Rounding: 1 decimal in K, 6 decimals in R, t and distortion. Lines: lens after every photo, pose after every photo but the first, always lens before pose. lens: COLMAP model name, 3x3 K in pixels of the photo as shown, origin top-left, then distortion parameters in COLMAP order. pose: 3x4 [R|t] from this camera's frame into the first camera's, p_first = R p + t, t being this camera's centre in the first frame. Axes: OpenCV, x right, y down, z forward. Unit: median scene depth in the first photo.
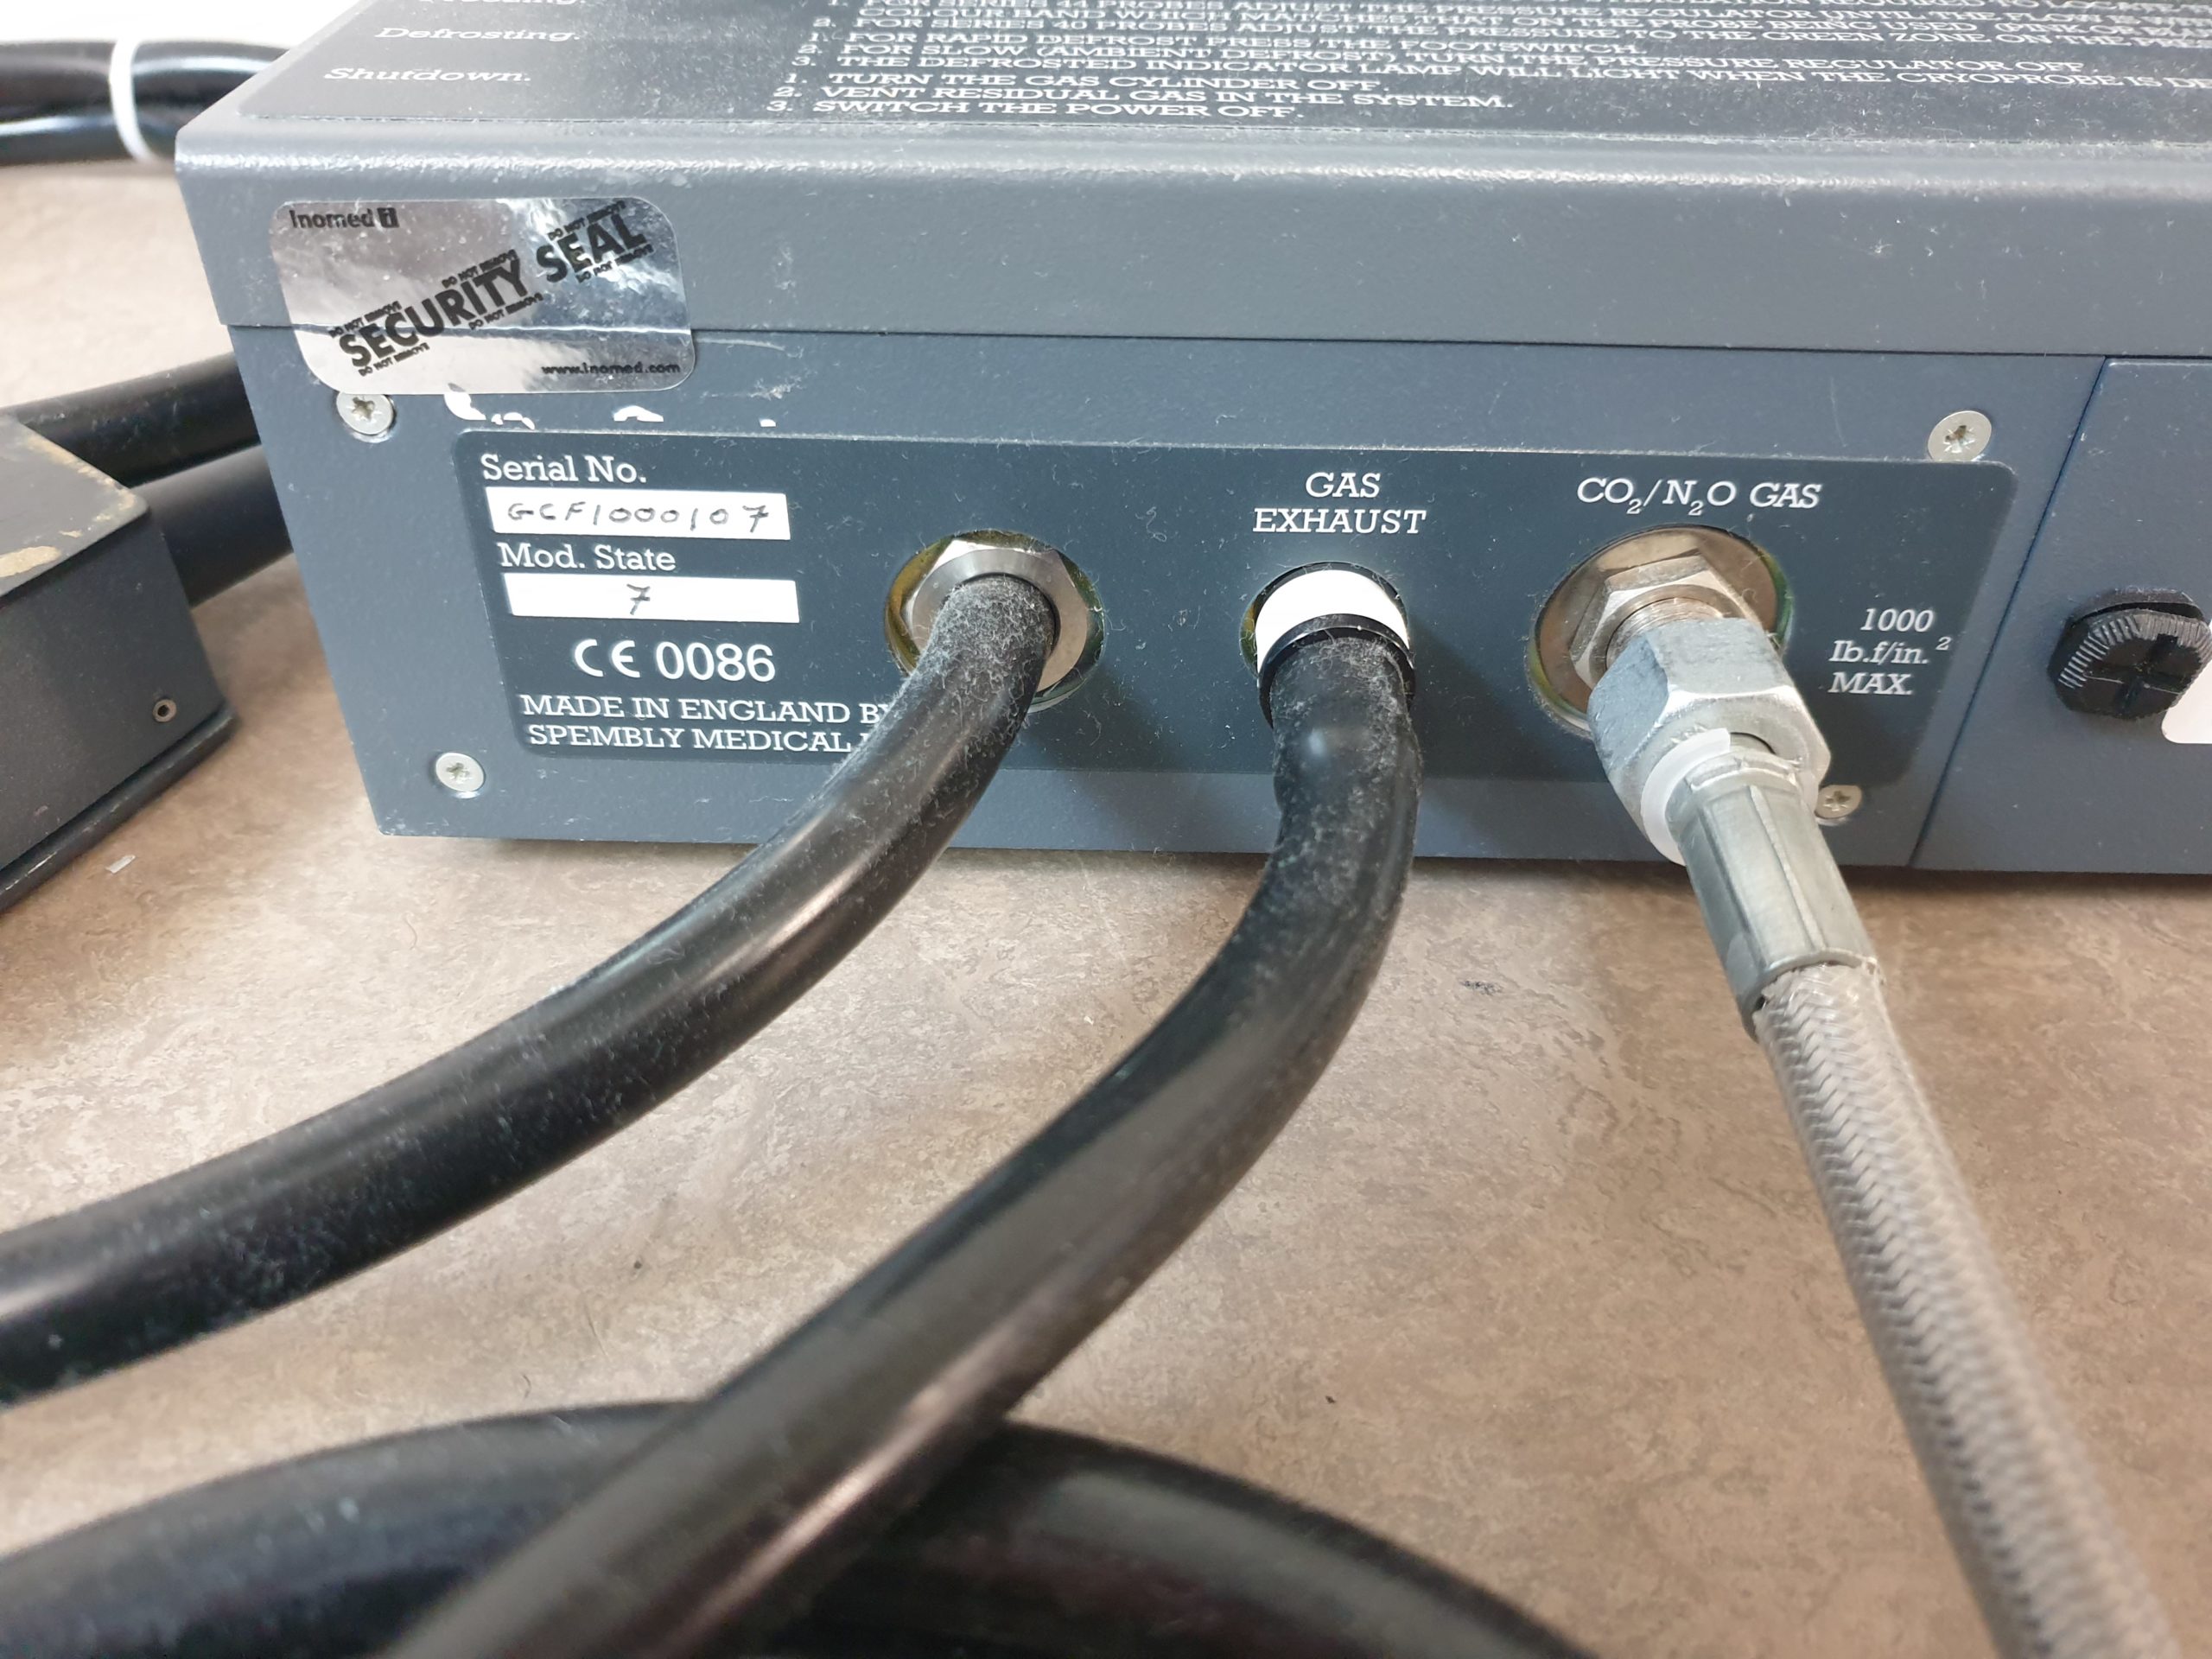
lens RADIAL K [[1687.2, 0, 1099.0], [0, 1687.2, 836.5], [0, 0, 1]] dist [-0.010552, 0.030656]
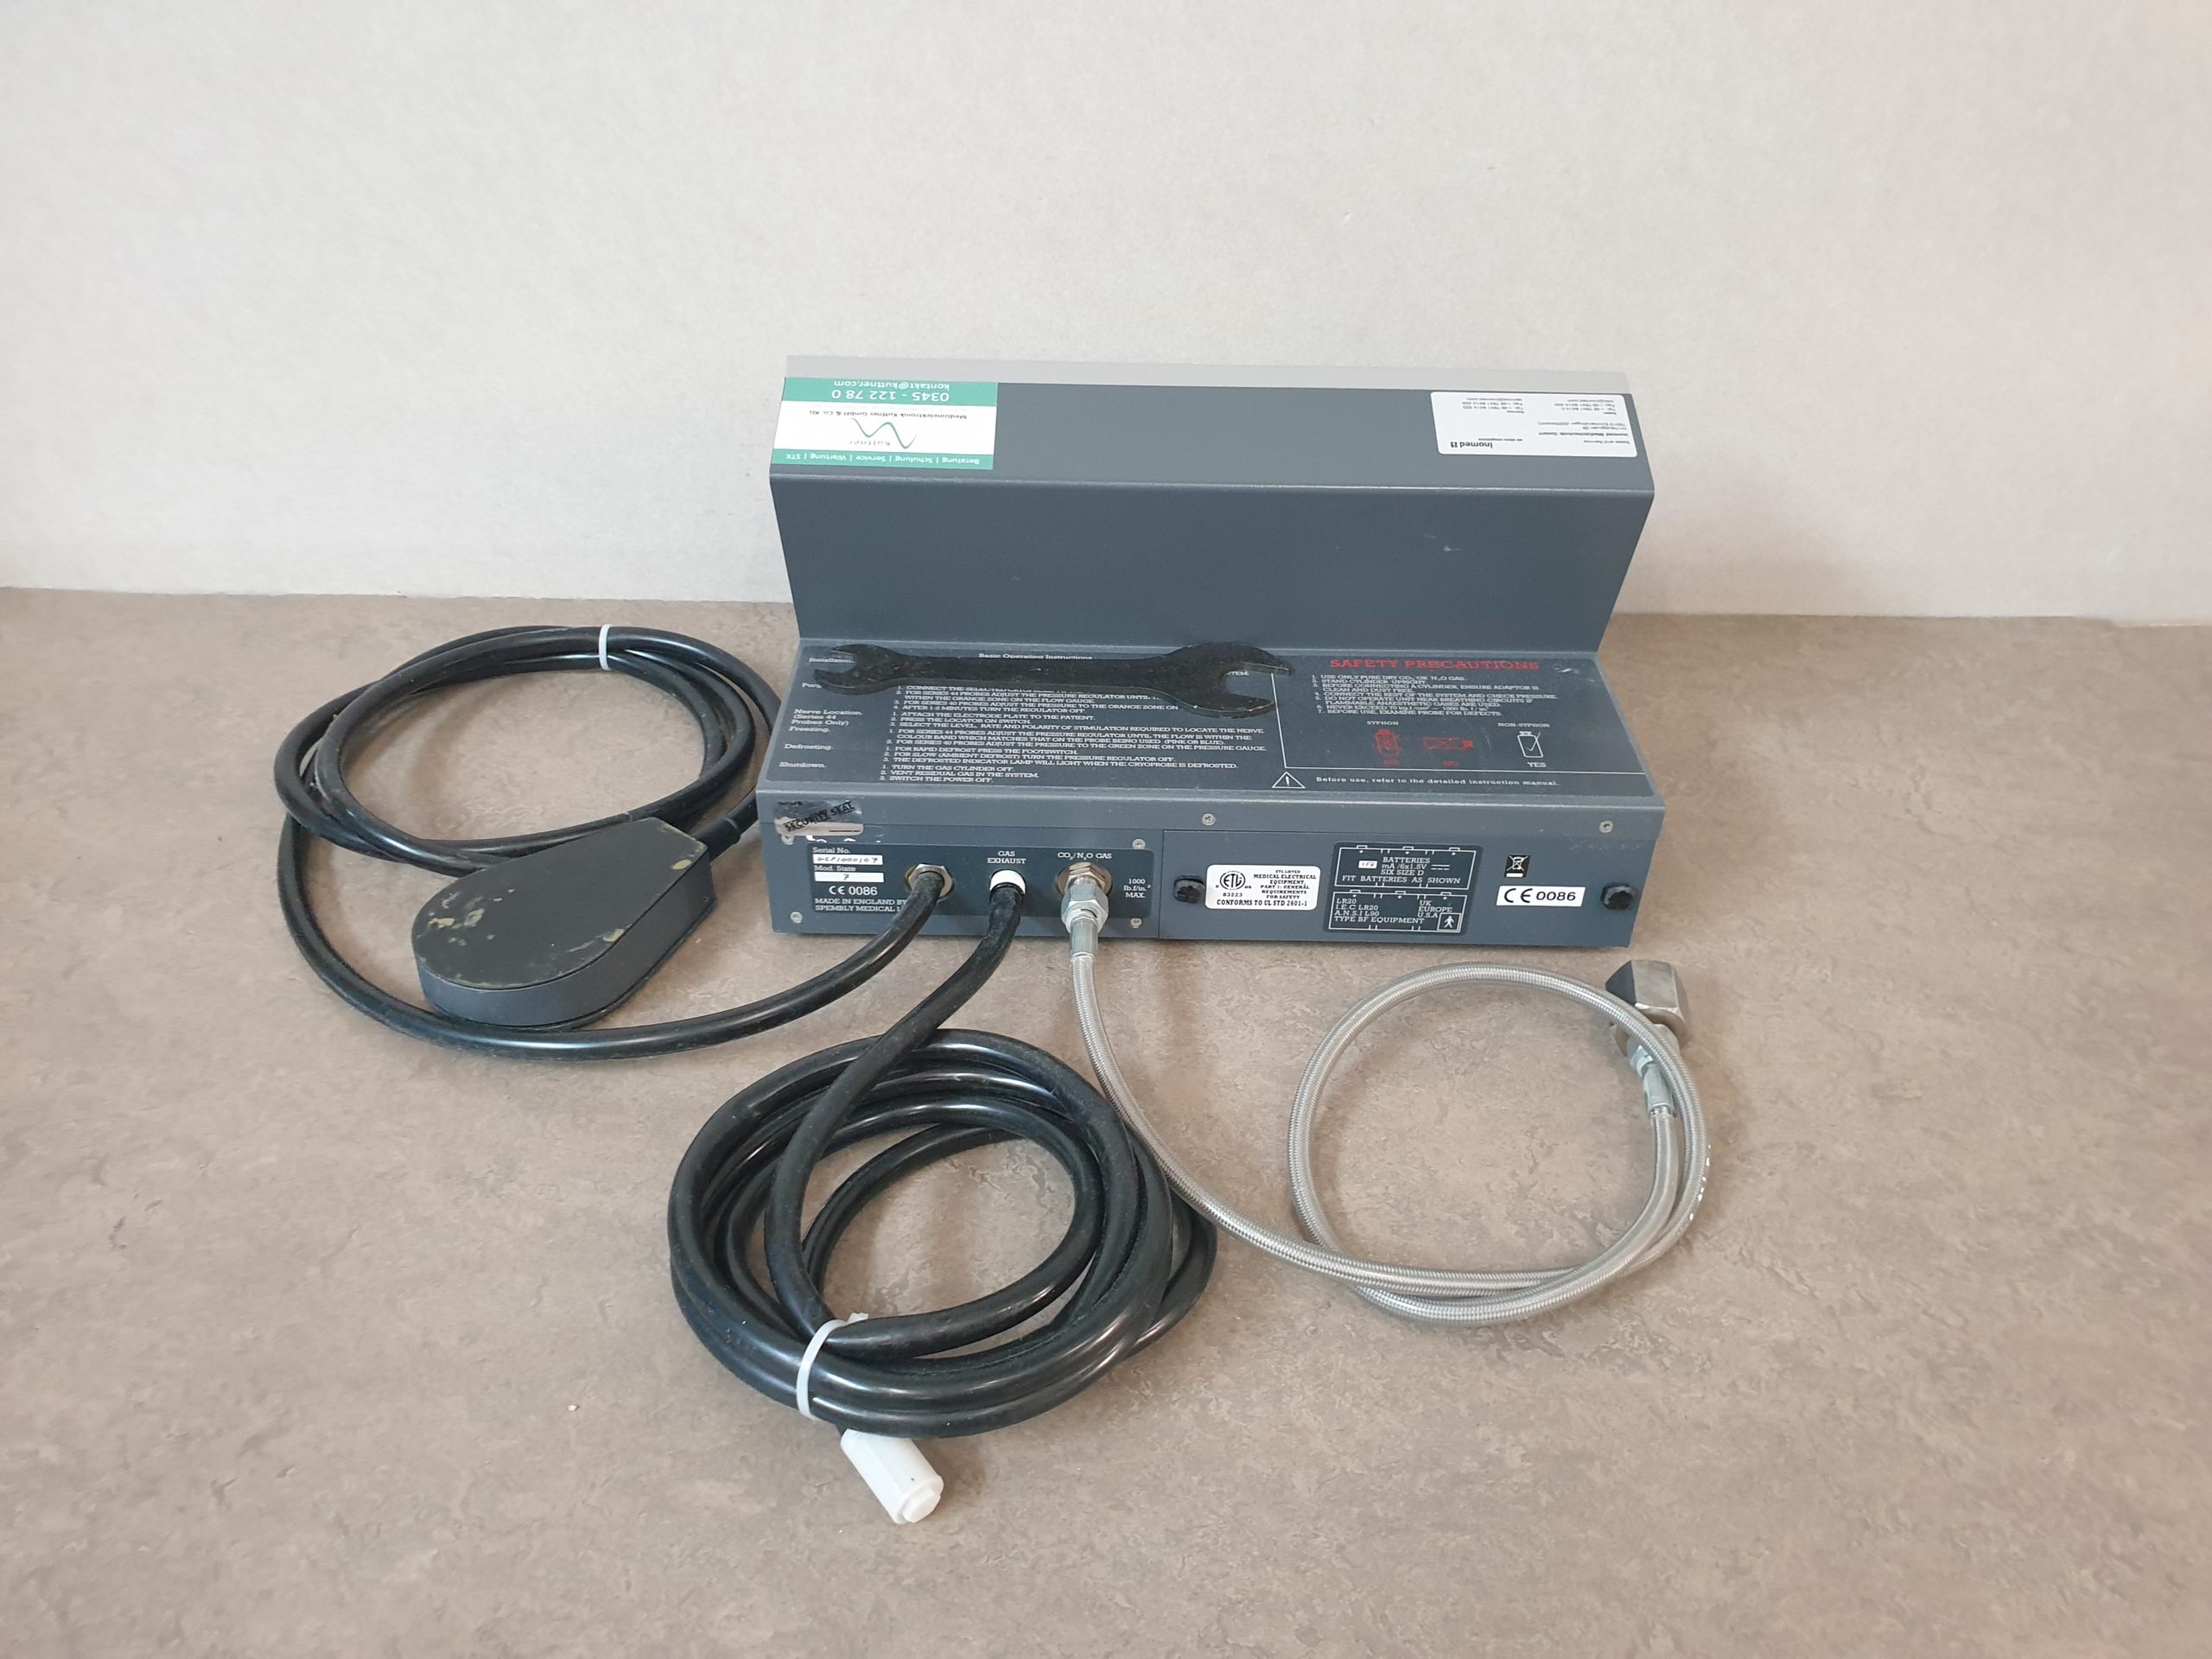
lens RADIAL K [[1687.2, 0, 1116.0], [0, 1687.2, 830.6], [0, 0, 1]] dist [-0.010552, 0.030656]
pose [[0.999650, -0.004028, 0.026162, 0.306097], [0.005399, 0.998603, -0.052564, -0.030407], [-0.025914, 0.052686, 0.998275, -3.346259]]
